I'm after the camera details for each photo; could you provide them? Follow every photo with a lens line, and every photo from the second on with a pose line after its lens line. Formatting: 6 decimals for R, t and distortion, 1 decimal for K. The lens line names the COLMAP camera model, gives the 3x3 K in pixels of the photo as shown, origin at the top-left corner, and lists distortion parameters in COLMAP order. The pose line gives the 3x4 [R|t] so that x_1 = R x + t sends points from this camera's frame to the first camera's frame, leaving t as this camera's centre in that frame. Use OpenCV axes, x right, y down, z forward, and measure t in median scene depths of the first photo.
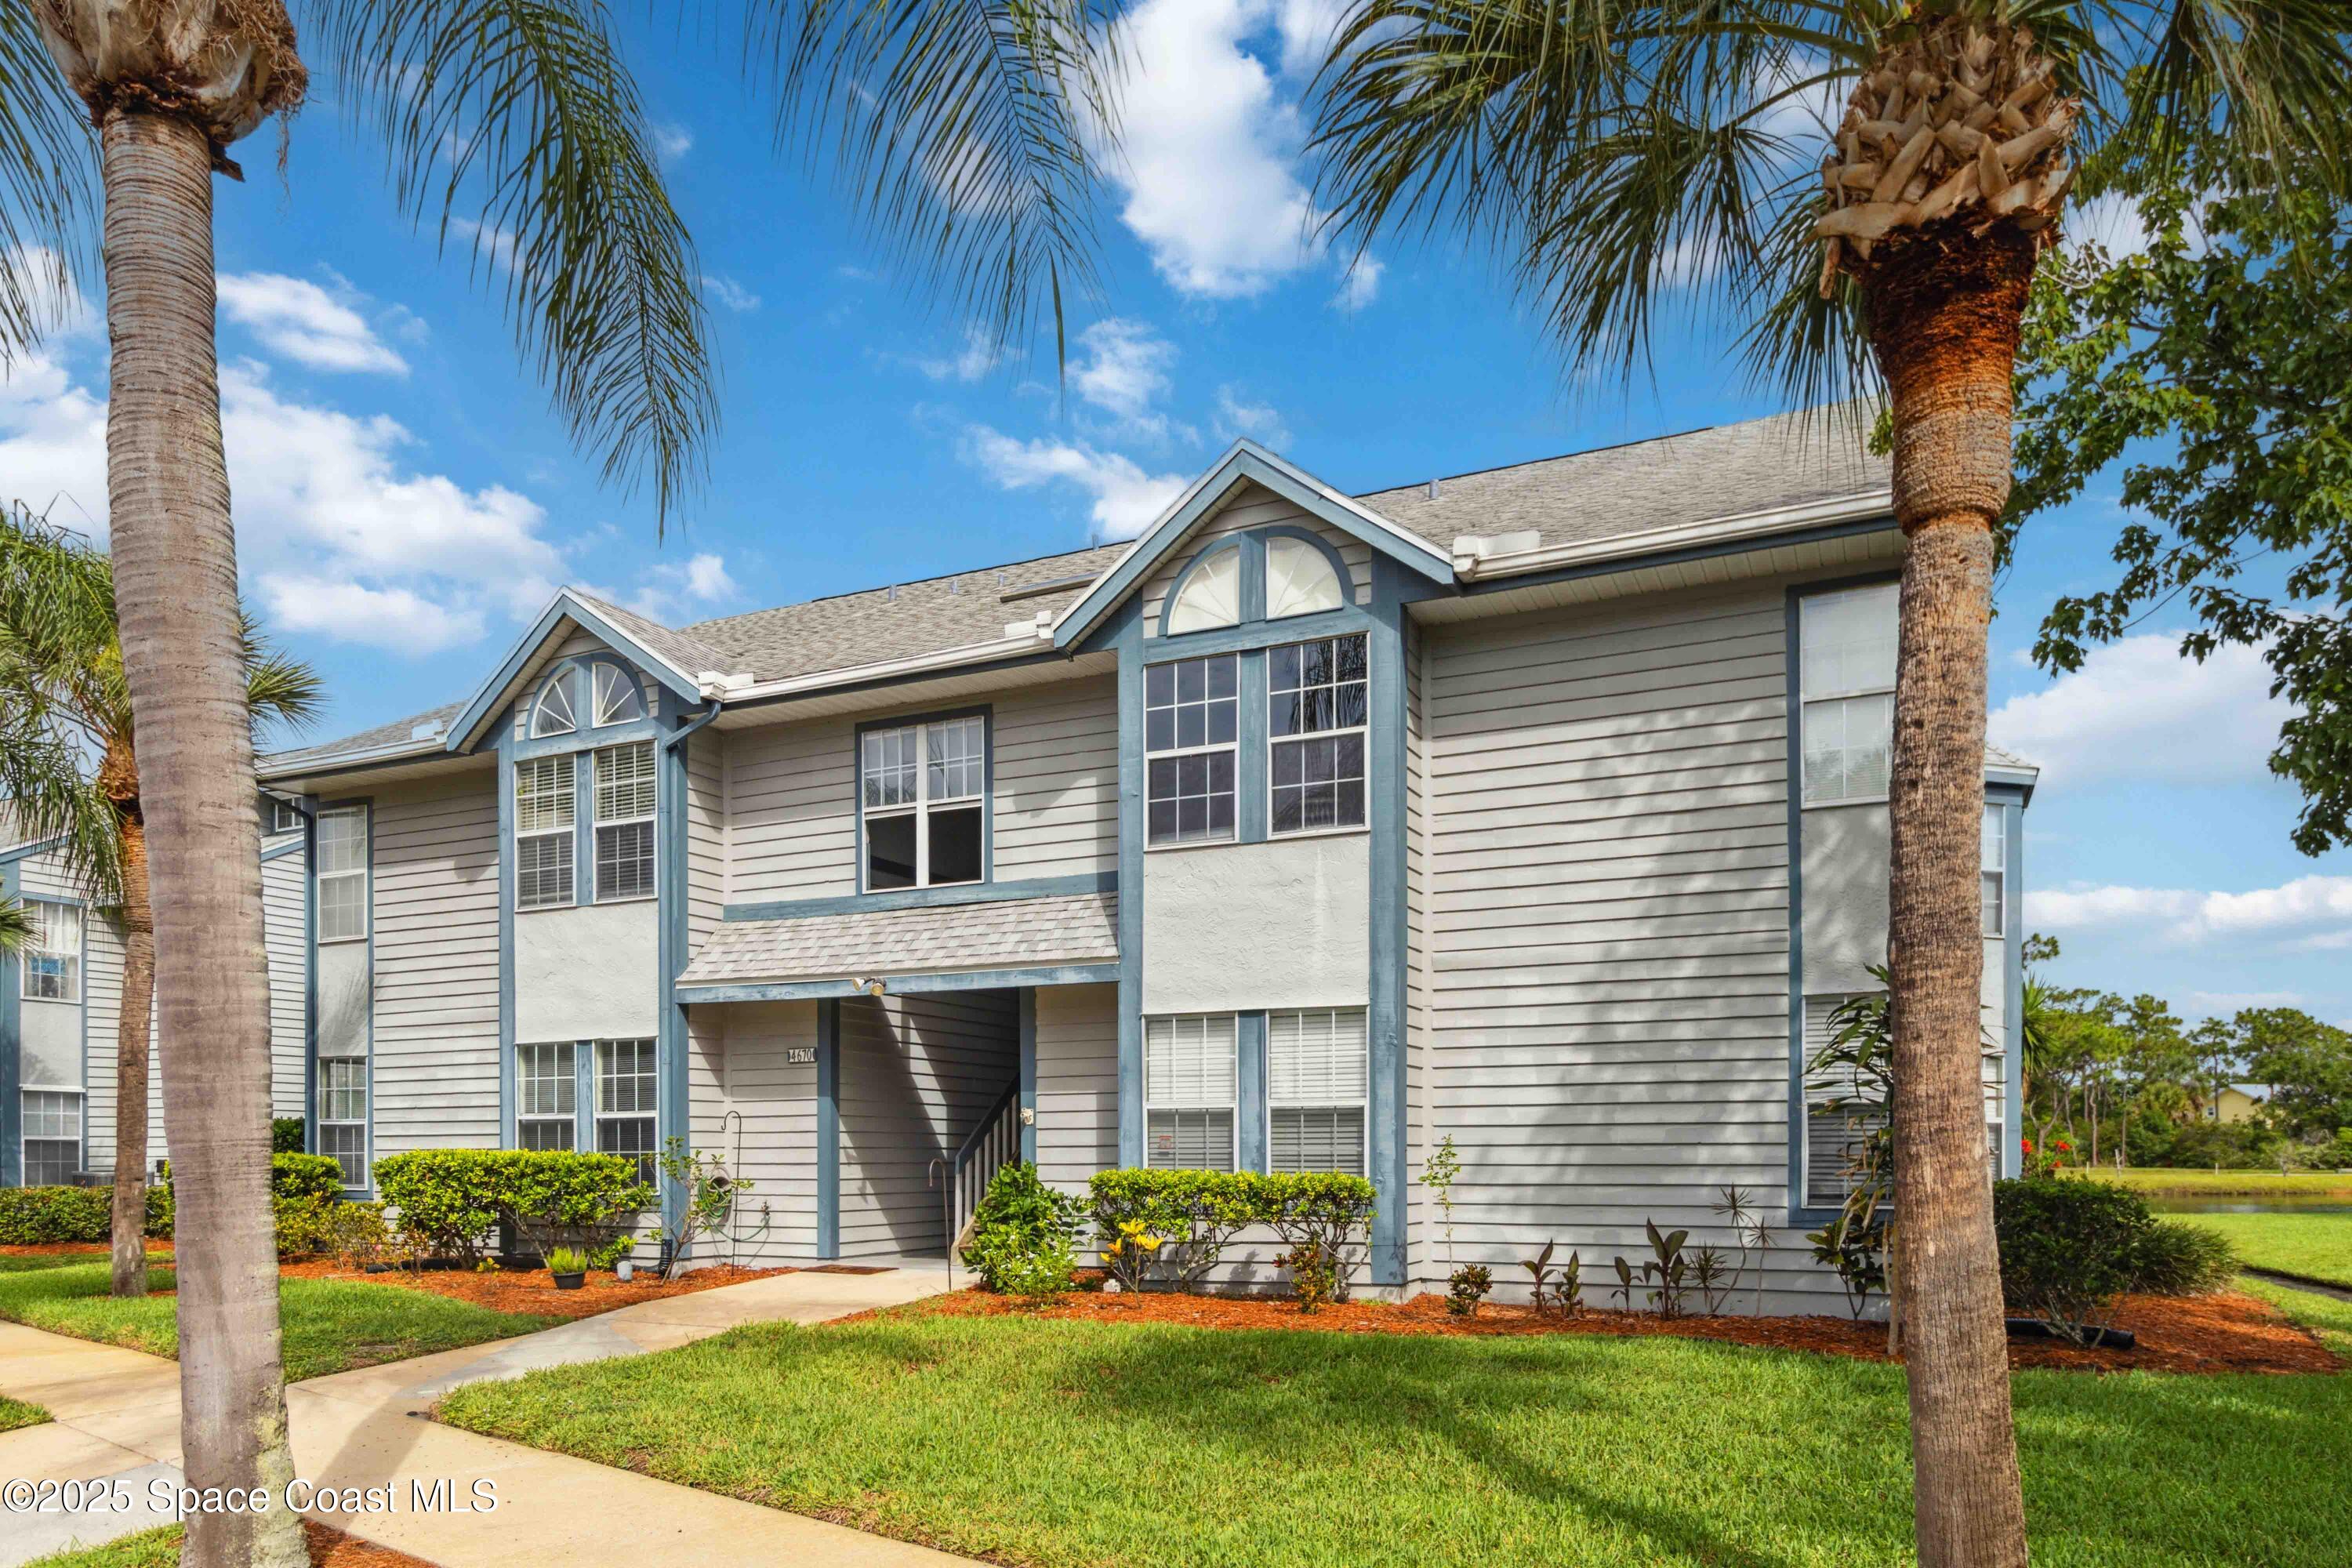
lens RADIAL K [[1530.5, 0, 1184.2], [0, 1530.5, 969.0], [0, 0, 1]] dist [-0.019441, -0.002123]
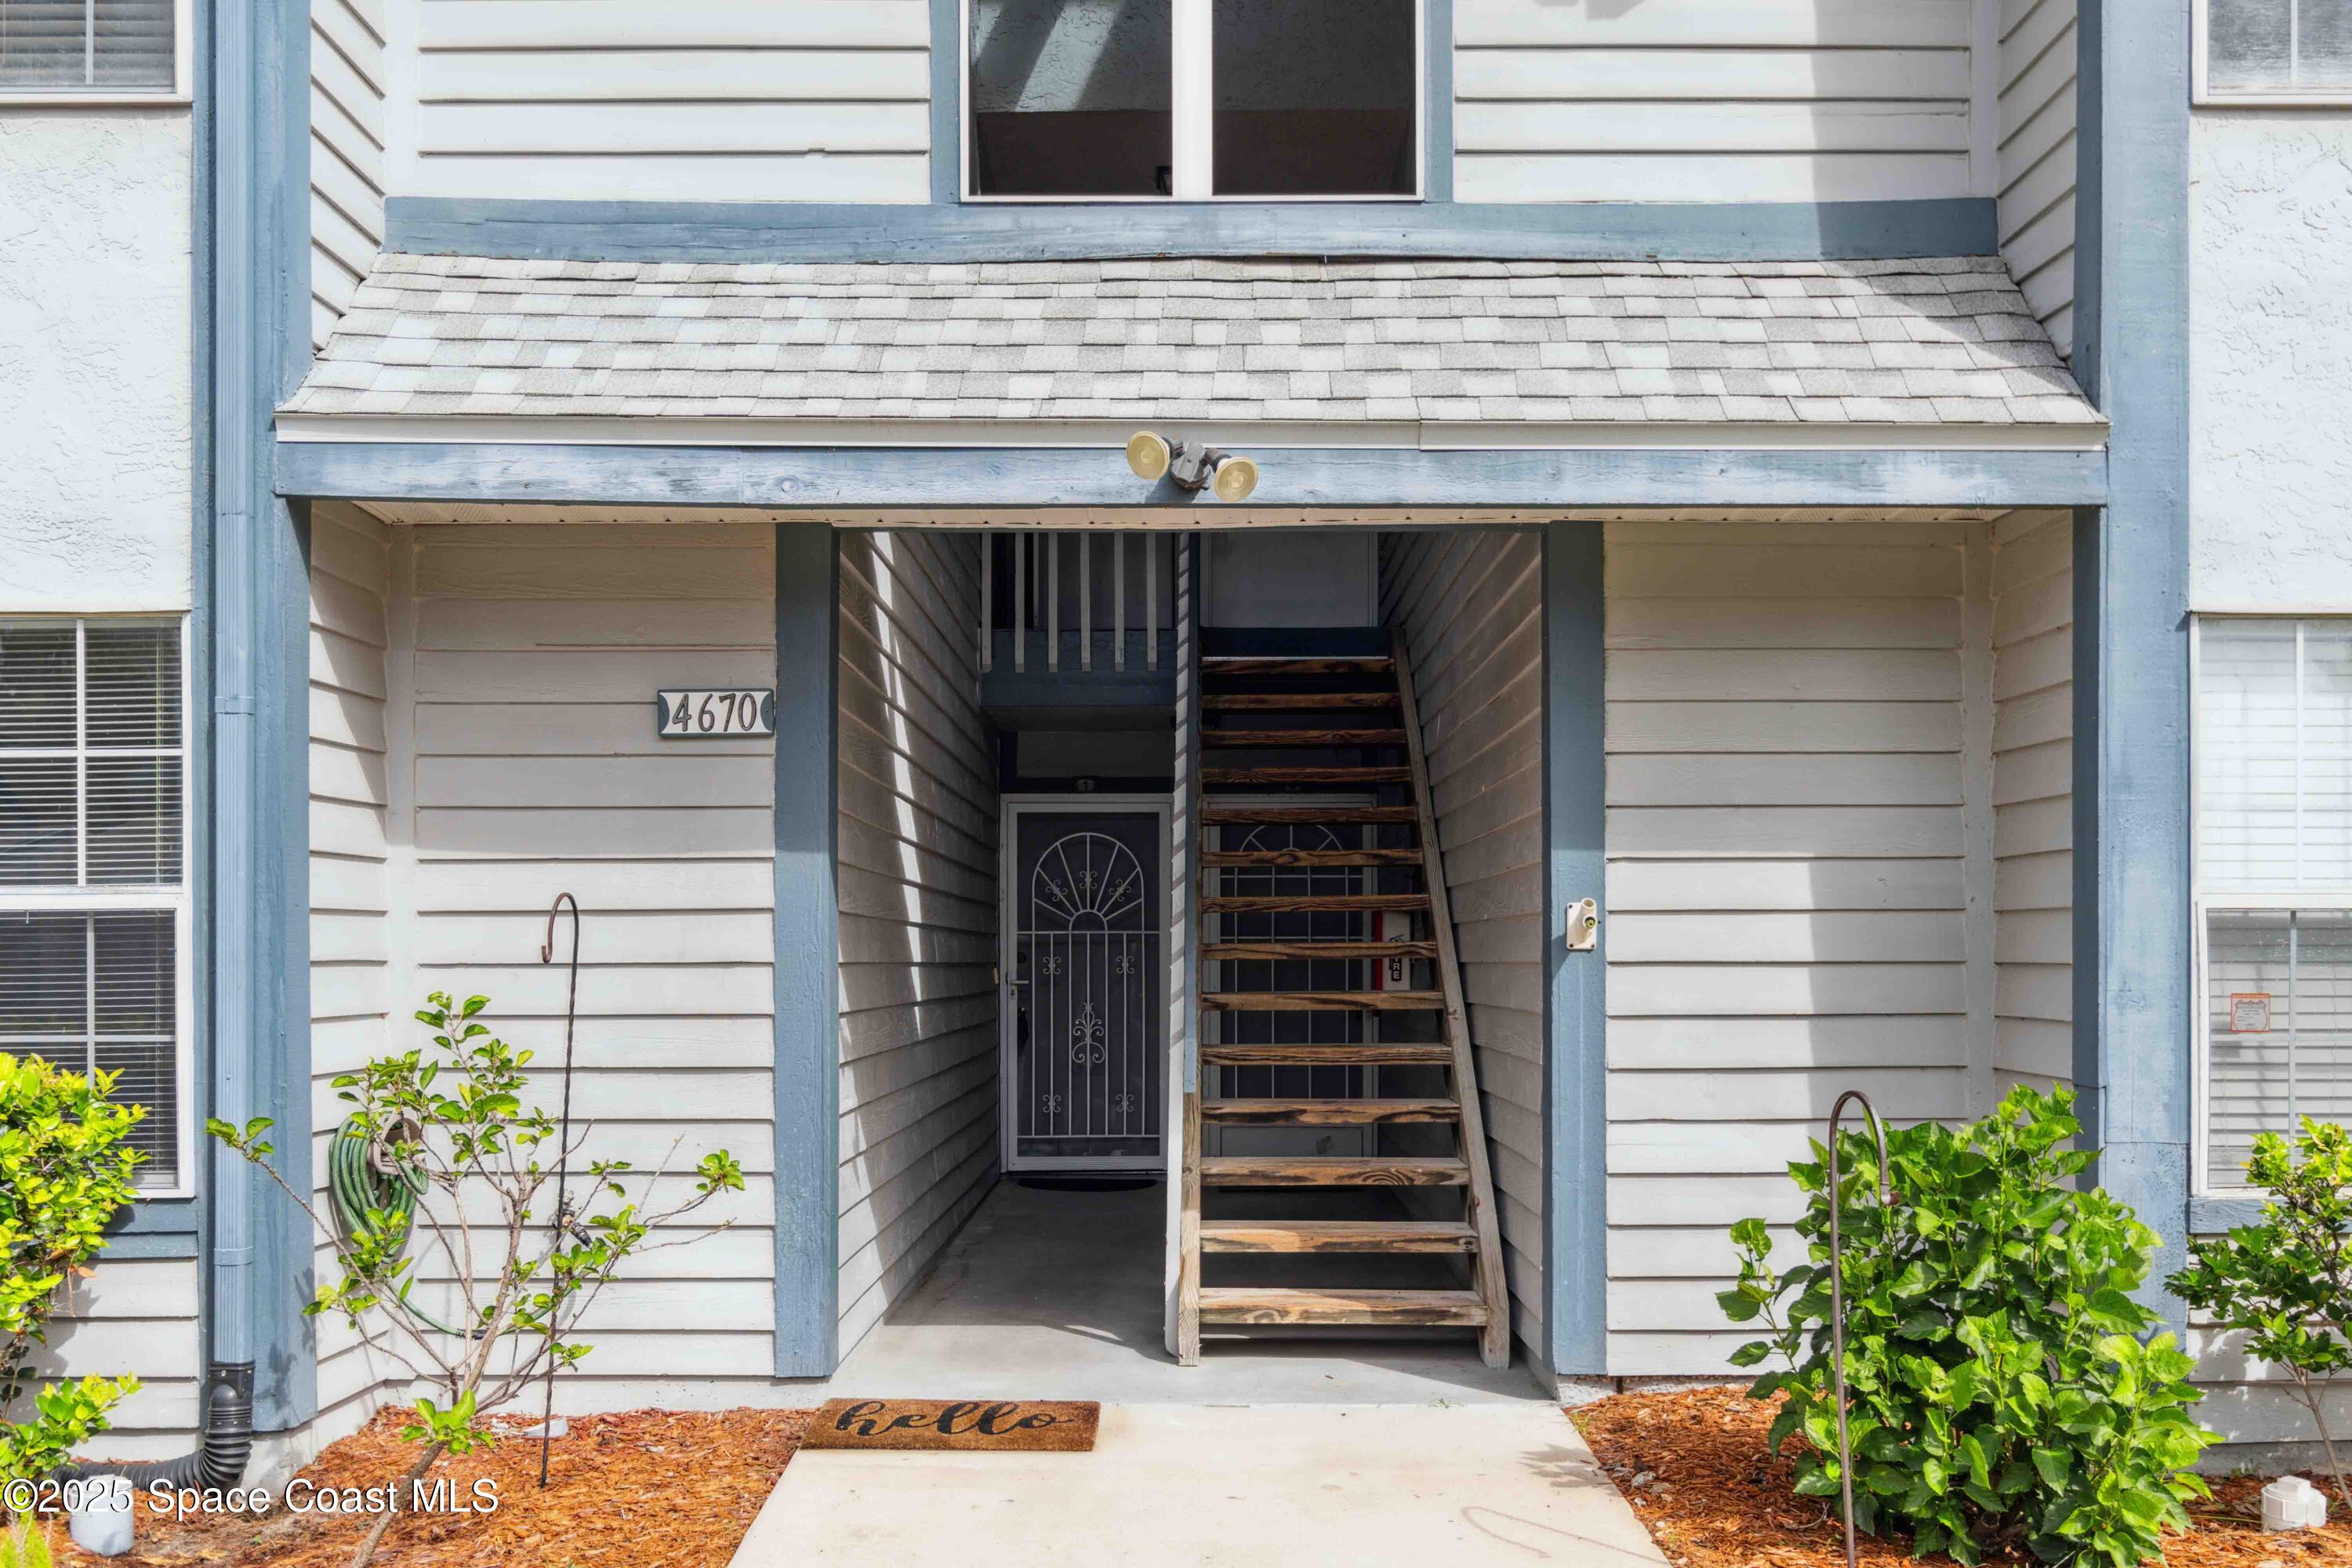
lens RADIAL K [[1971.4, 0, 1205.6], [0, 1971.4, 819.4], [0, 0, 1]] dist [-0.003707, -0.004972]
pose [[0.904876, 0.033706, 0.424339, -0.378834], [-0.053058, 0.998017, 0.033869, 0.068478], [-0.422355, -0.053162, 0.904870, 0.699252]]
